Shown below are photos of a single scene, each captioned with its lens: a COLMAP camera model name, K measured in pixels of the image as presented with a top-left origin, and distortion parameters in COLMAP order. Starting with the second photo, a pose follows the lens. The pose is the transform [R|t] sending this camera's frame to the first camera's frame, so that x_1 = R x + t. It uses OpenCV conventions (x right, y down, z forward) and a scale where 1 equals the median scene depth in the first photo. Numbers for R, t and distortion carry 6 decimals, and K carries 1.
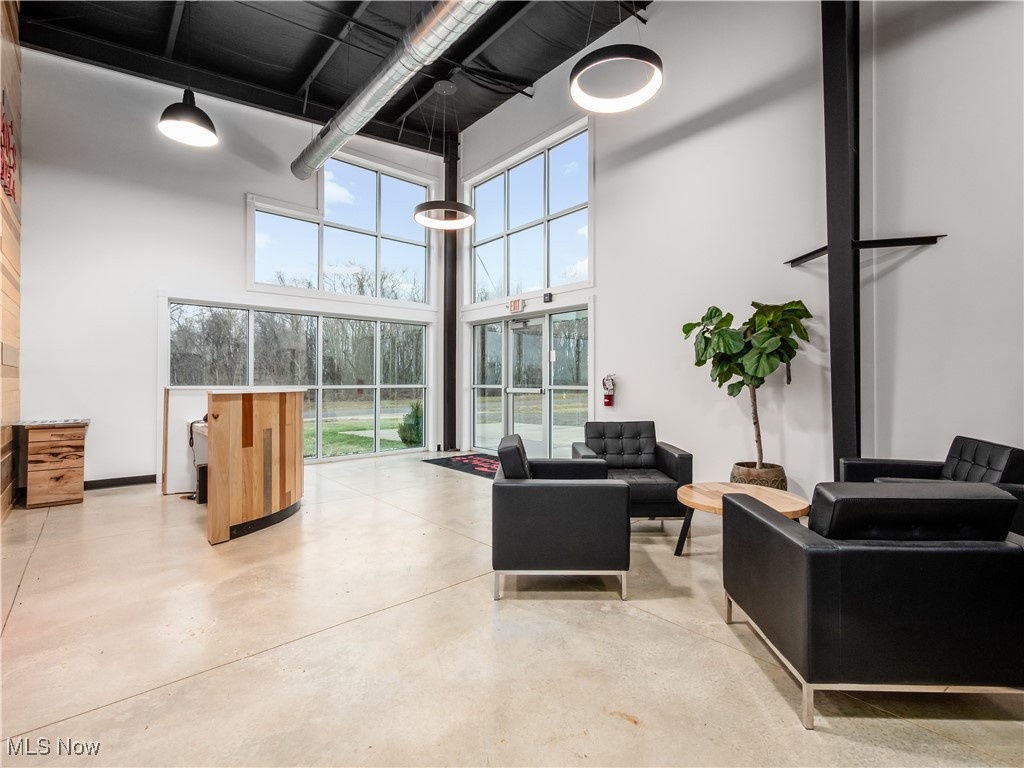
lens RADIAL K [[473.6, 0, 511.8], [0, 473.6, 382.0], [0, 0, 1]] dist [-0.001198, -0.000411]
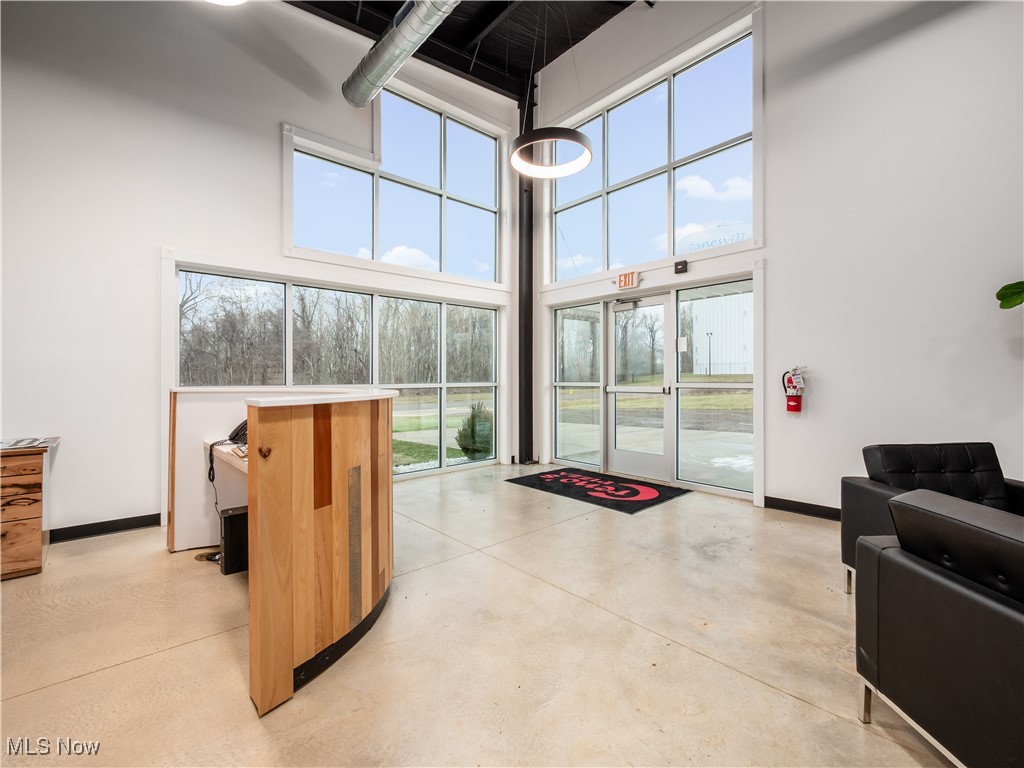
lens RADIAL K [[447.2, 0, 512.4], [0, 447.2, 380.4], [0, 0, 1]] dist [-0.001826, -0.000190]
pose [[0.999961, -0.005804, 0.006613, -0.194874], [0.005774, 0.999972, 0.004687, -0.001527], [-0.006640, -0.004648, 0.999967, 0.280510]]
